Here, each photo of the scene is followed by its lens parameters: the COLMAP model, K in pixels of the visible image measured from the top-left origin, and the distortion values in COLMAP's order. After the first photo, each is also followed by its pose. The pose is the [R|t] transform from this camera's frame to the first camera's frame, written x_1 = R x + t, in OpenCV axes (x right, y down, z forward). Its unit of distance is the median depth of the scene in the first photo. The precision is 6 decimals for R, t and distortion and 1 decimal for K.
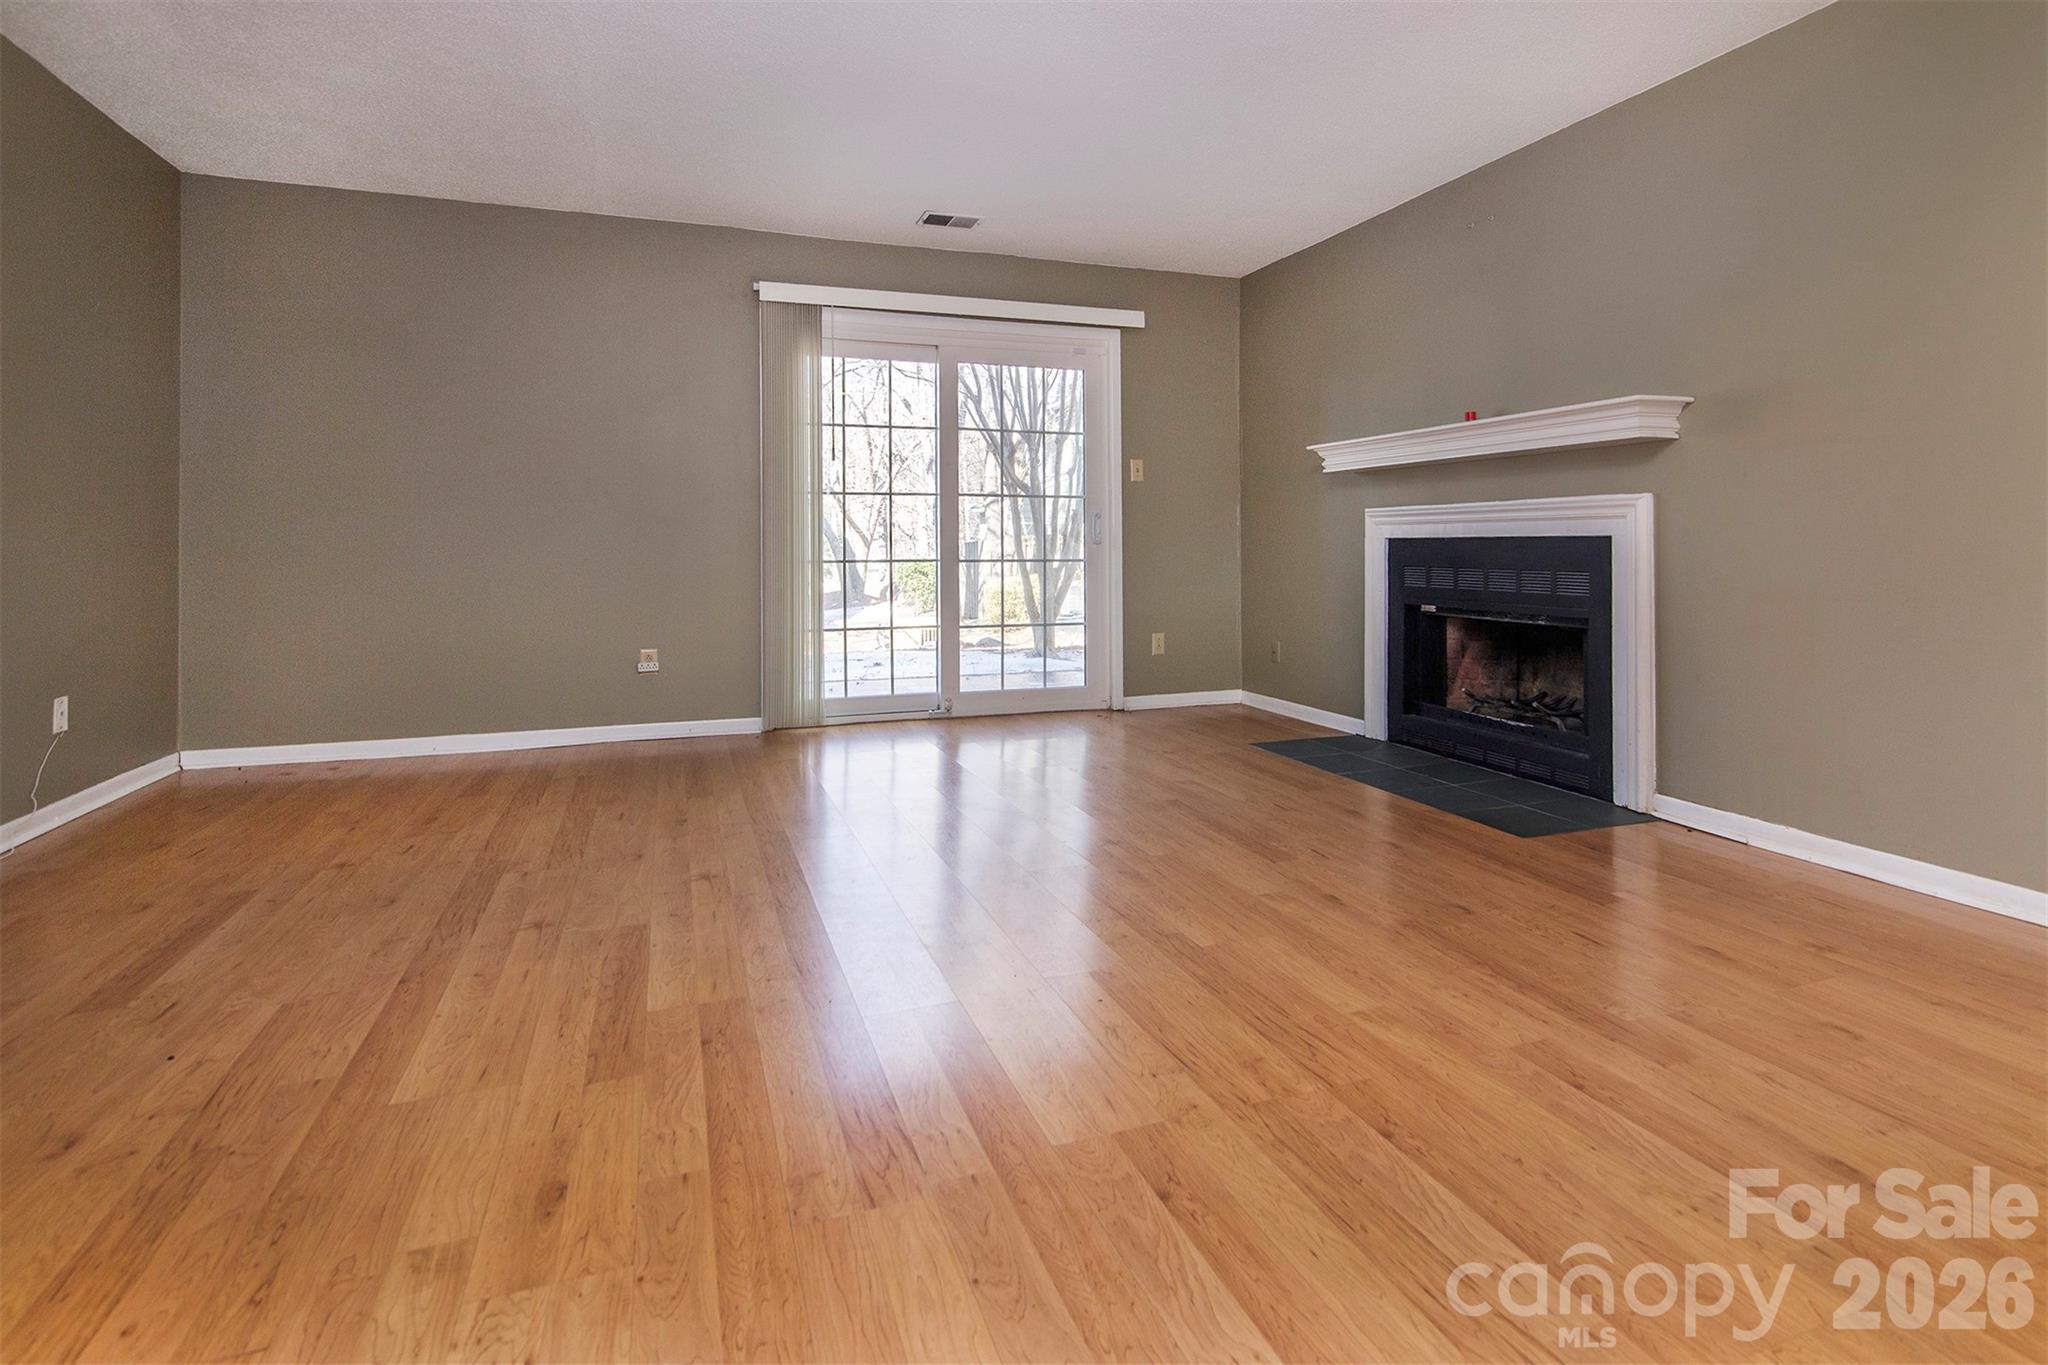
lens RADIAL K [[974.1, 0, 1025.2], [0, 974.1, 652.4], [0, 0, 1]] dist [-0.000213, -0.000238]
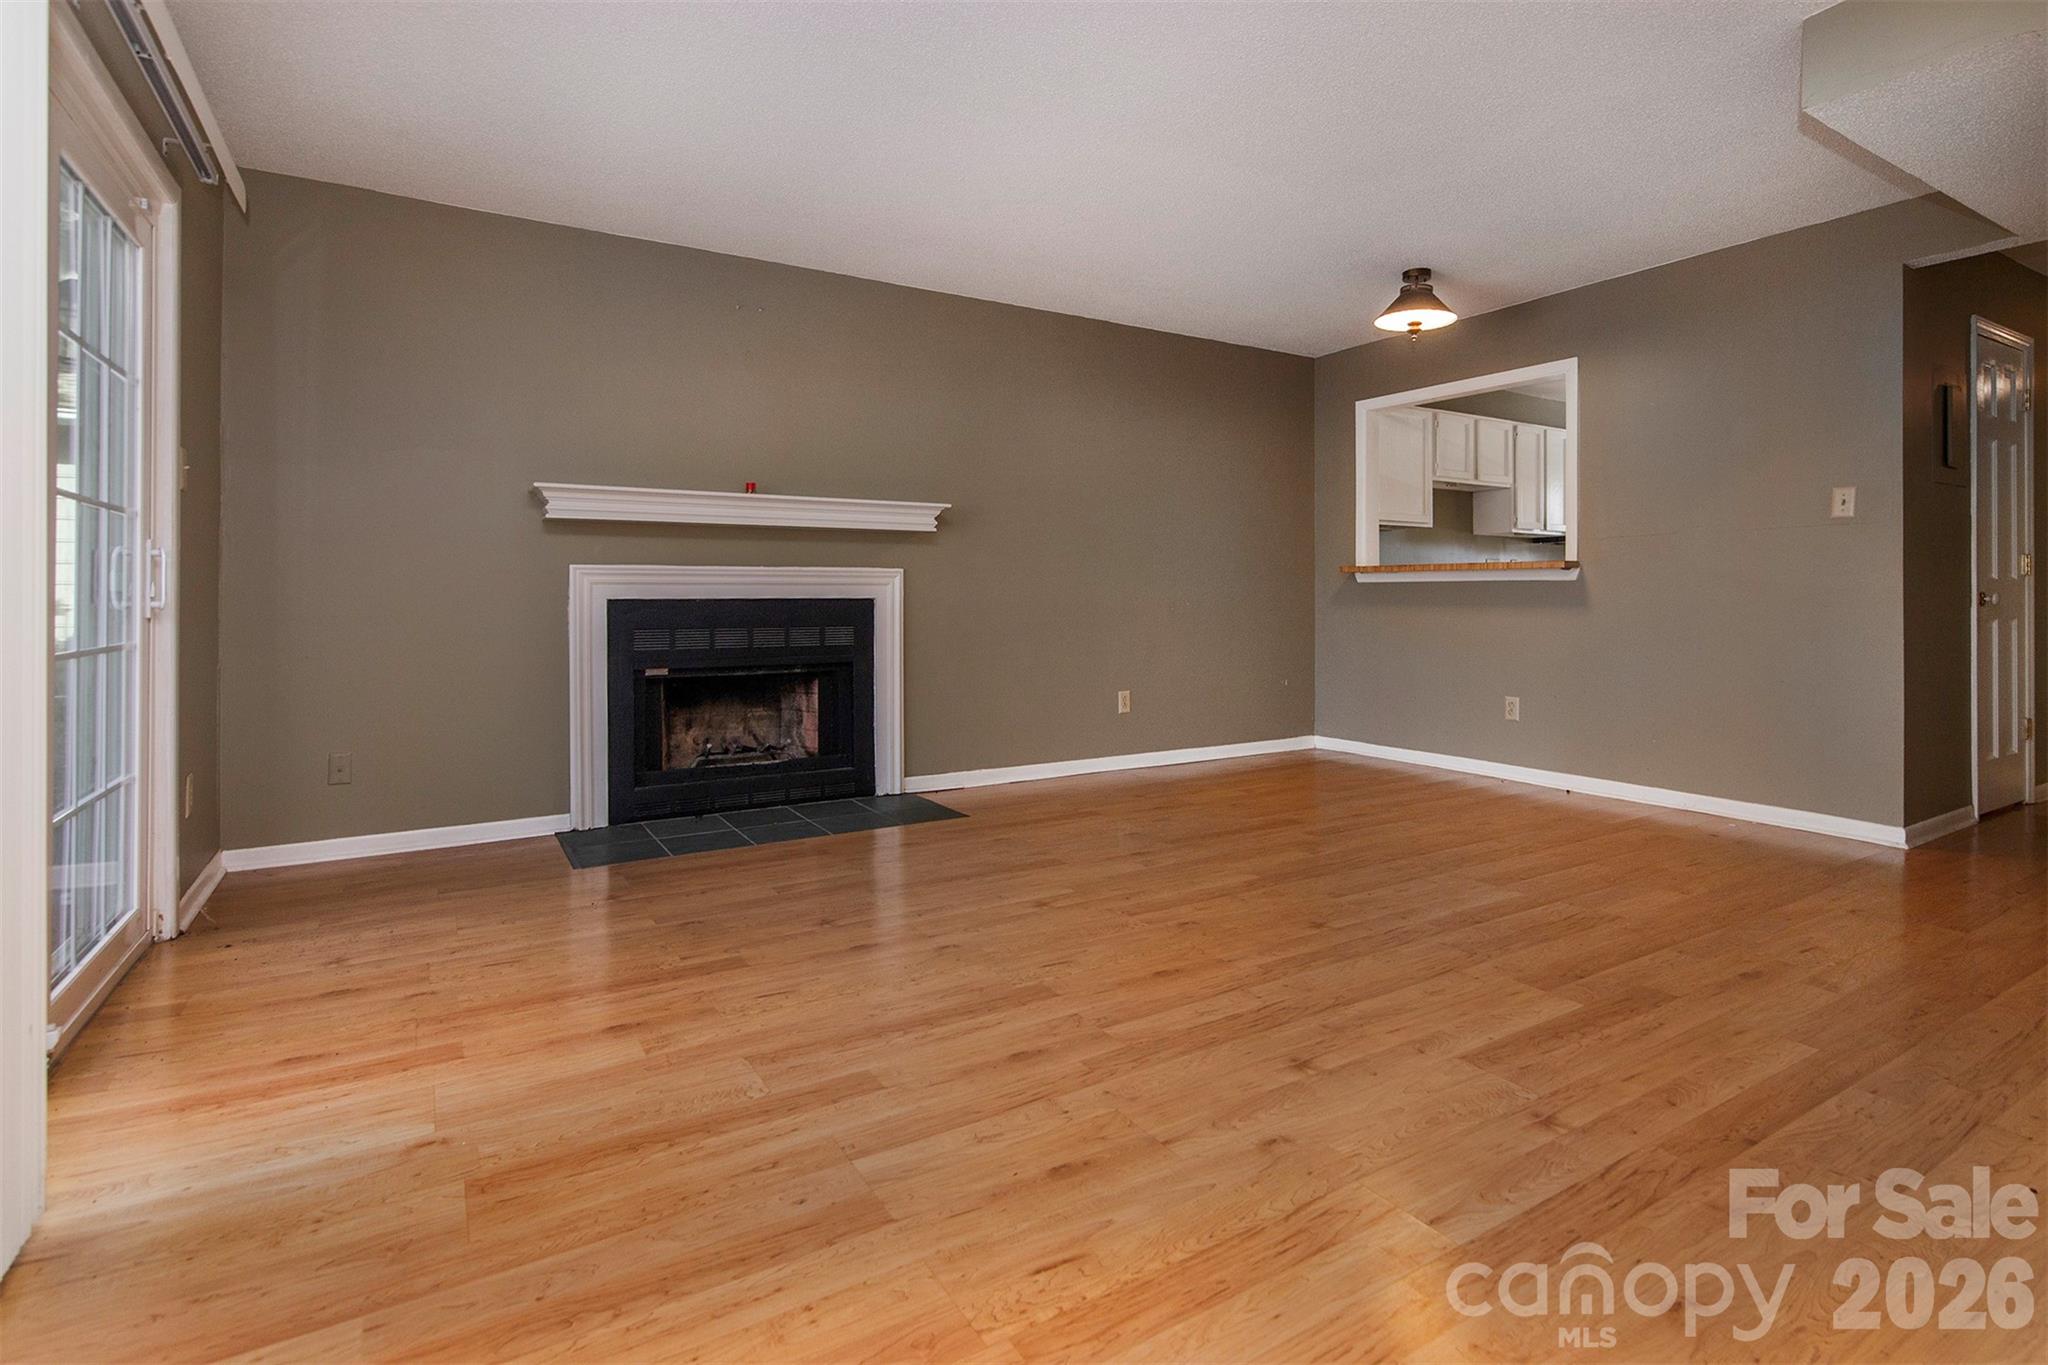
lens RADIAL K [[999.5, 0, 1047.4], [0, 999.5, 684.5], [0, 0, 1]] dist [0.001125, 0.000680]
pose [[-0.206532, -0.085141, 0.974728, -0.826453], [0.105529, 0.988457, 0.108701, -0.130055], [-0.972732, 0.125313, -0.195163, 1.070265]]
